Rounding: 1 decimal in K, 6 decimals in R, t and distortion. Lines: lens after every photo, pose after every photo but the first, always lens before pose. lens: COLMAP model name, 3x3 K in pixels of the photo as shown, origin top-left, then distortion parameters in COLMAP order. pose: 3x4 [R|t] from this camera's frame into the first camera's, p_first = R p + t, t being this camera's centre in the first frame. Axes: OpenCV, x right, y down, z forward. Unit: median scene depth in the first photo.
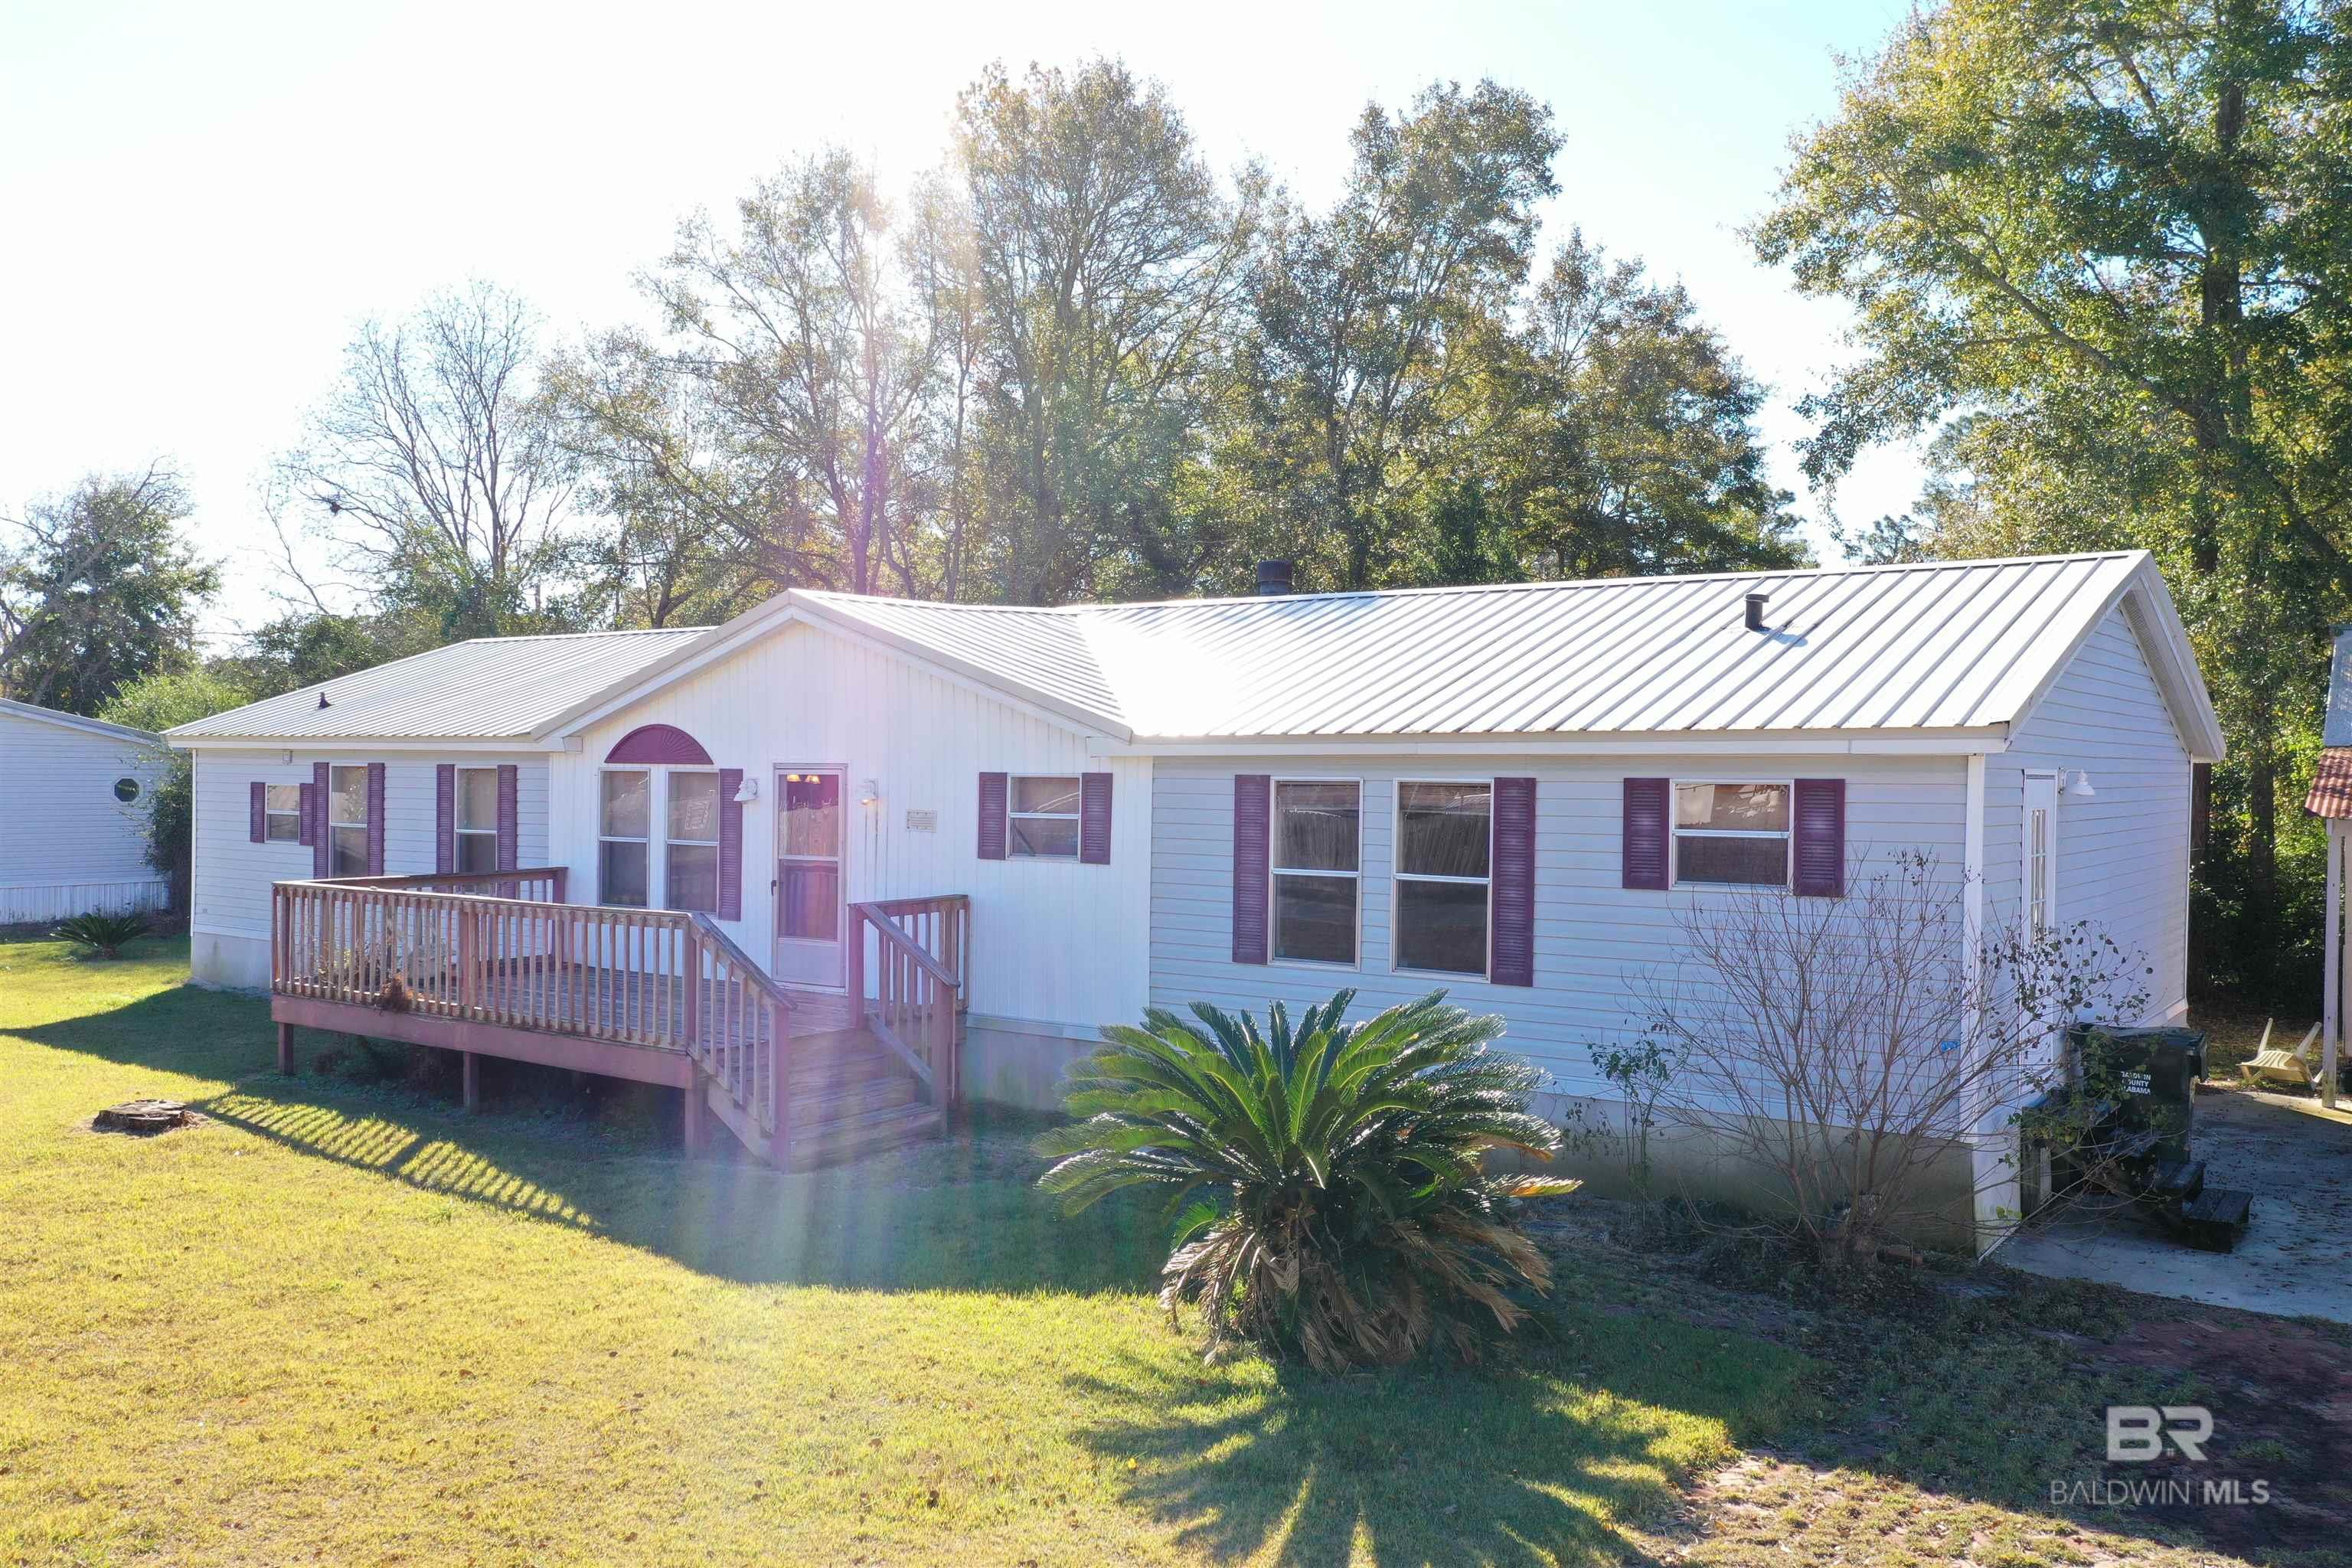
lens RADIAL K [[1869.8, 0, 1176.0], [0, 1869.8, 784.0], [0, 0, 1]] dist [0.013760, 0.001840]
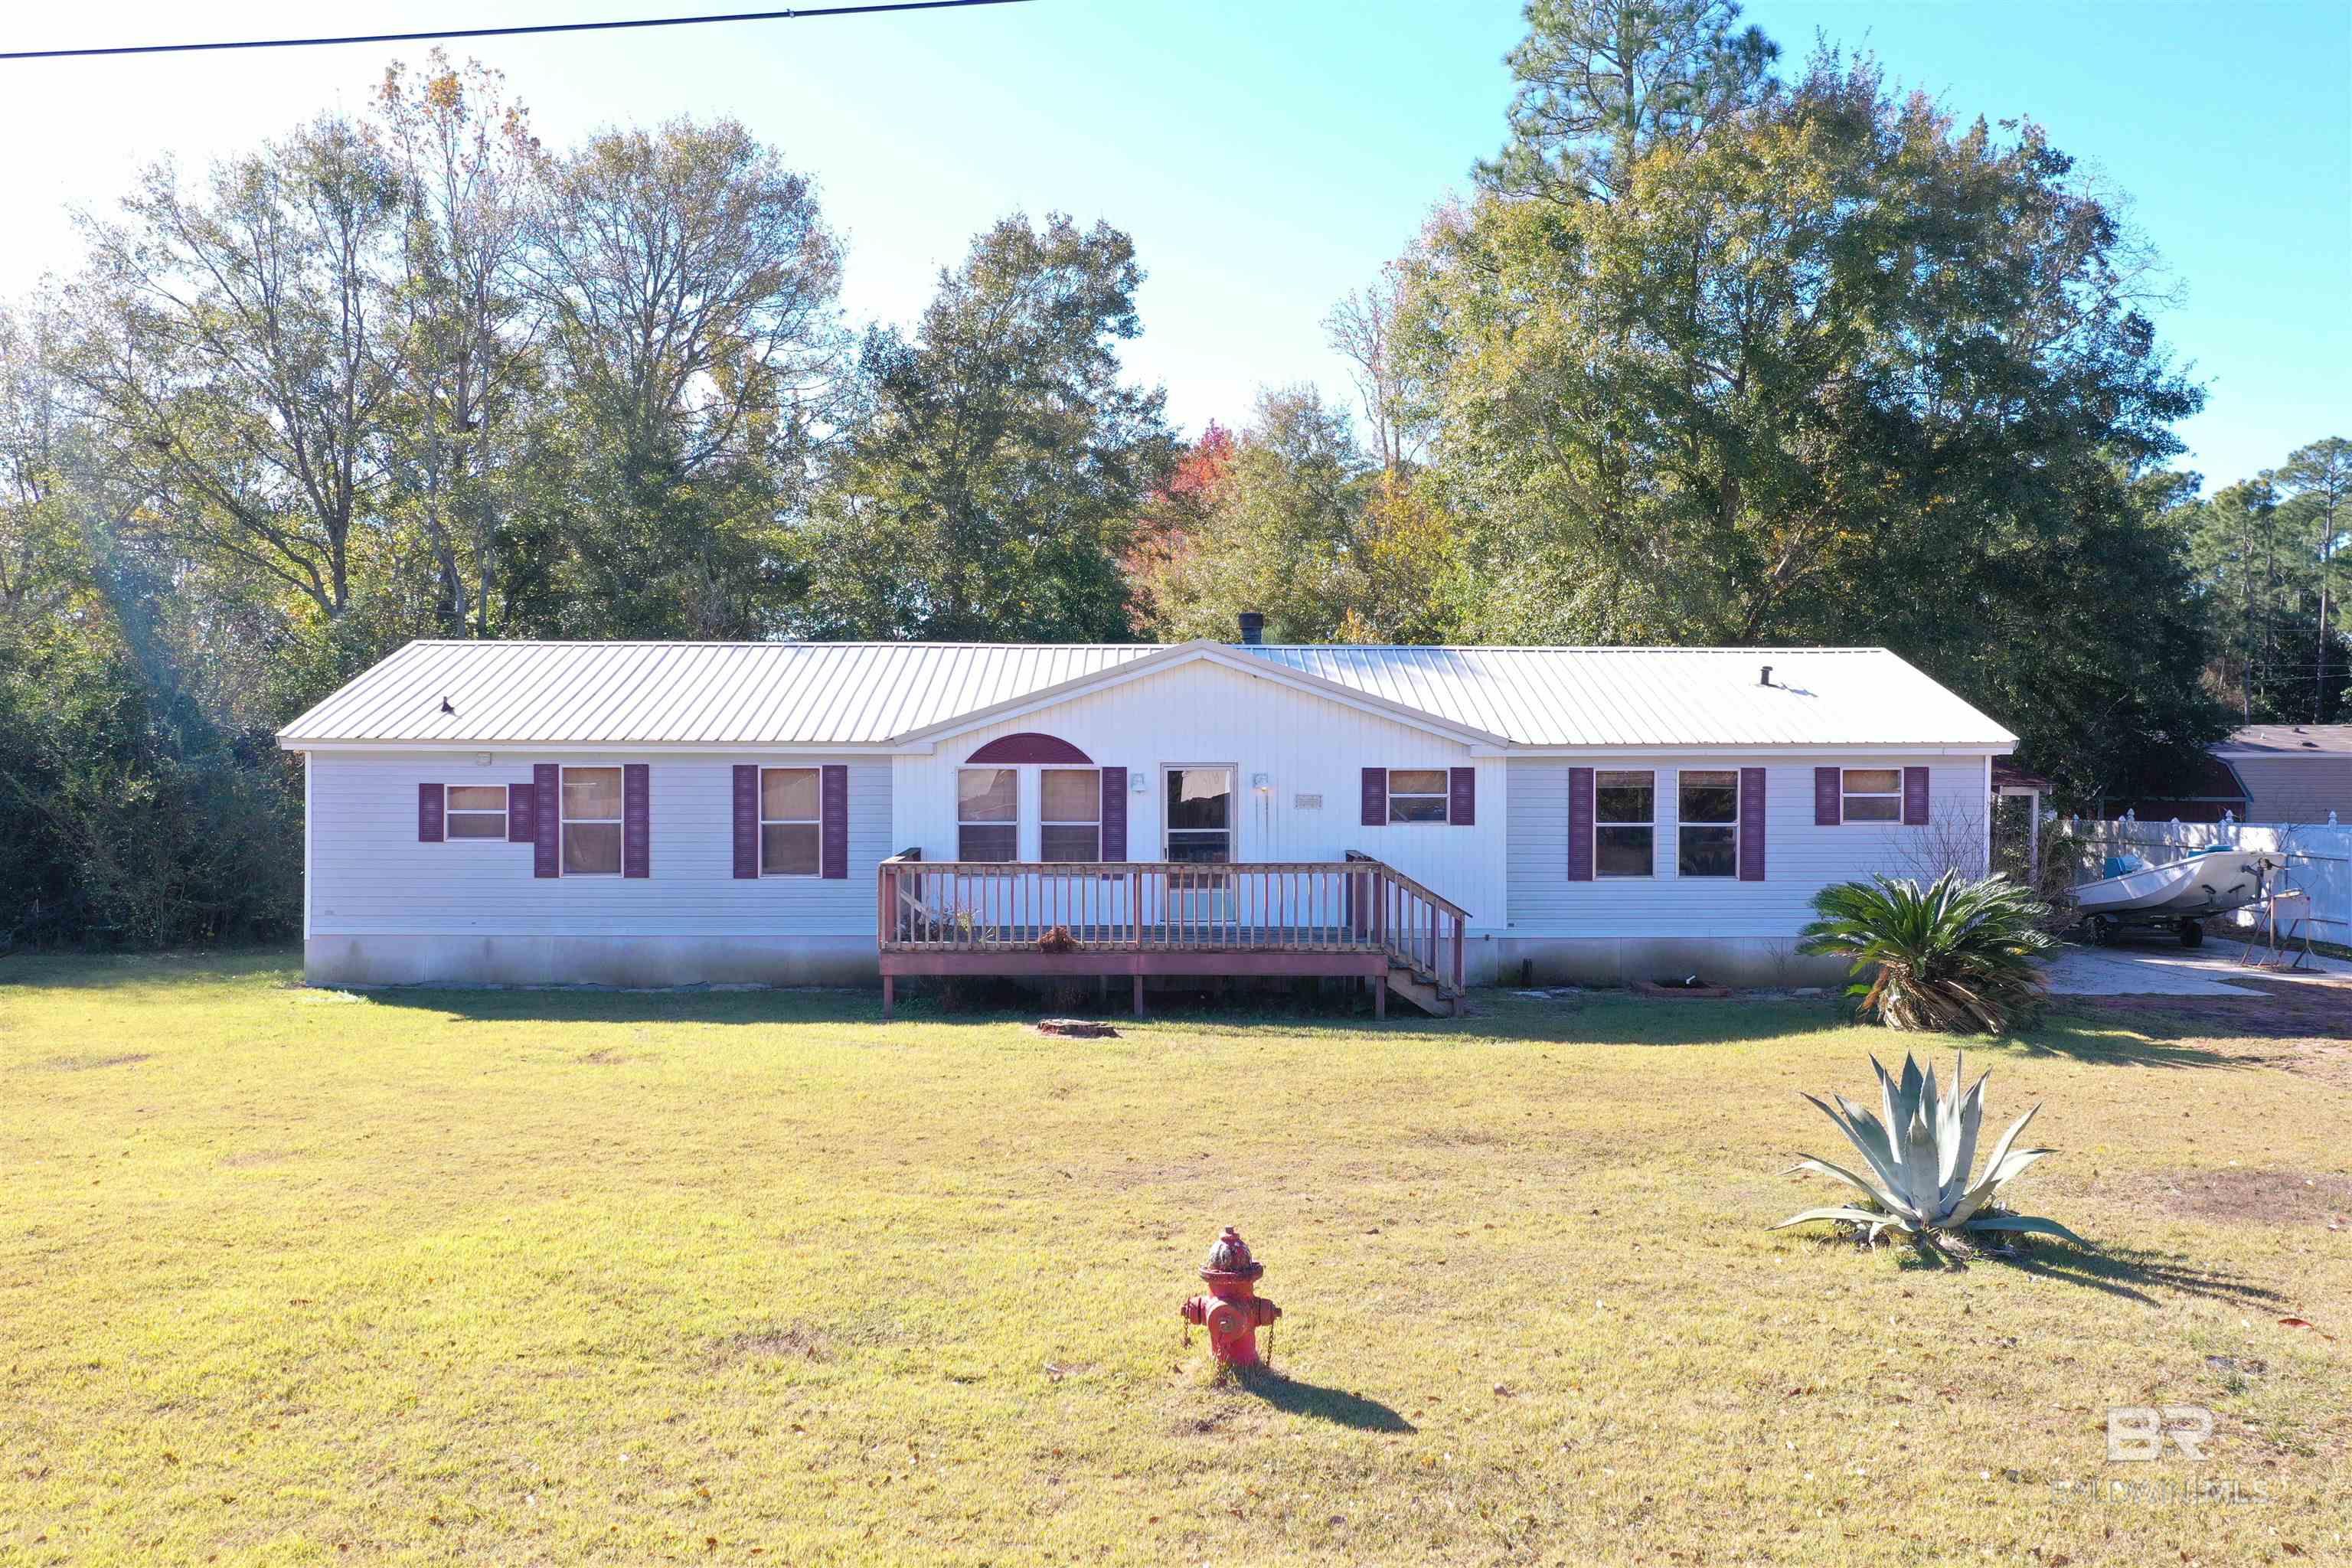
lens RADIAL K [[1869.8, 0, 1176.0], [0, 1869.8, 784.0], [0, 0, 1]] dist [0.013760, 0.001840]
pose [[0.801199, -0.013622, 0.598243, -1.425735], [0.011159, 0.999907, 0.007823, -0.008448], [-0.598294, 0.000408, 0.801276, -0.137676]]
